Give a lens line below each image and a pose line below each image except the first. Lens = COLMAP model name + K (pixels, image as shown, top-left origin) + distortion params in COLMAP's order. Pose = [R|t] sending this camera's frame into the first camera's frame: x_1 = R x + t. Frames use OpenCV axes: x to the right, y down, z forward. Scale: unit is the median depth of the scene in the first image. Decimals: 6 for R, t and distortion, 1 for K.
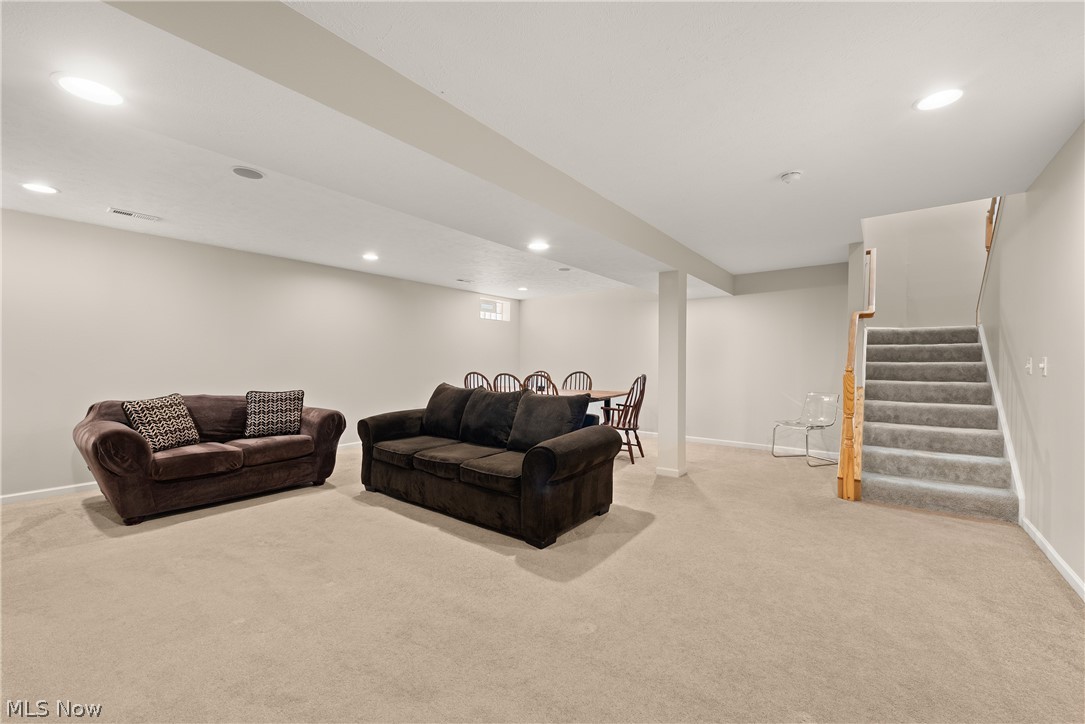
lens RADIAL K [[431.1, 0, 543.6], [0, 431.1, 365.7], [0, 0, 1]] dist [0.003390, -0.001650]
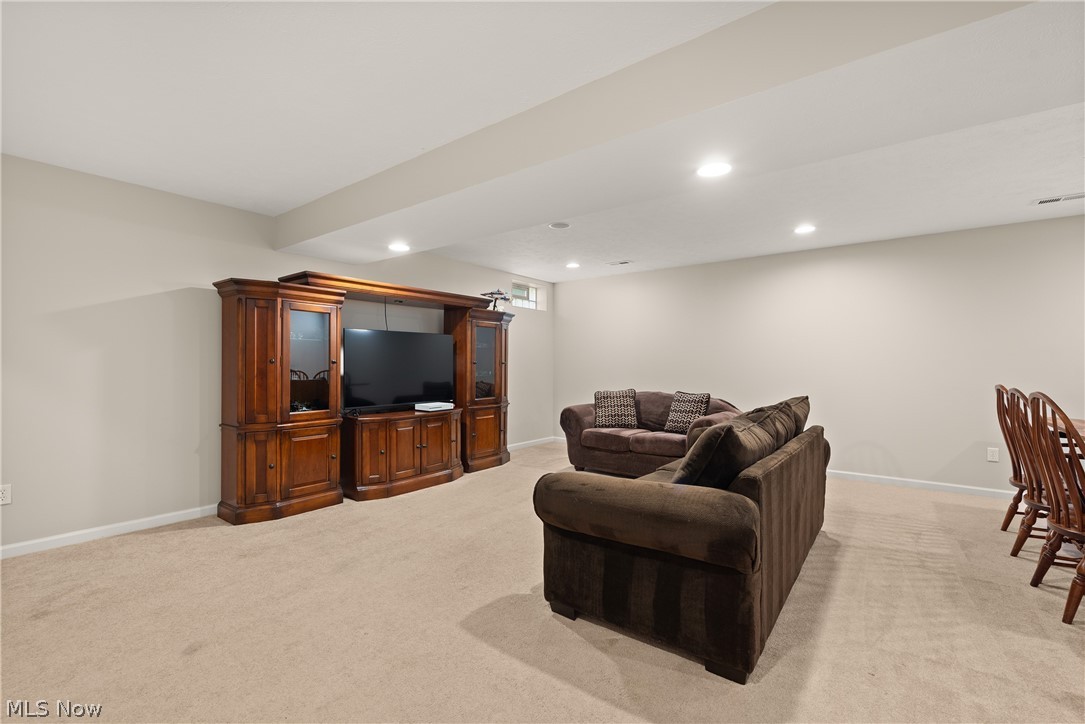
lens RADIAL K [[469.2, 0, 543.6], [0, 469.2, 363.8], [0, 0, 1]] dist [-0.000067, -0.000226]
pose [[0.010309, -0.009828, -0.999899, 0.680917], [-0.009889, 0.999902, -0.009930, 0.004459], [0.999898, 0.009990, 0.010210, 0.815845]]
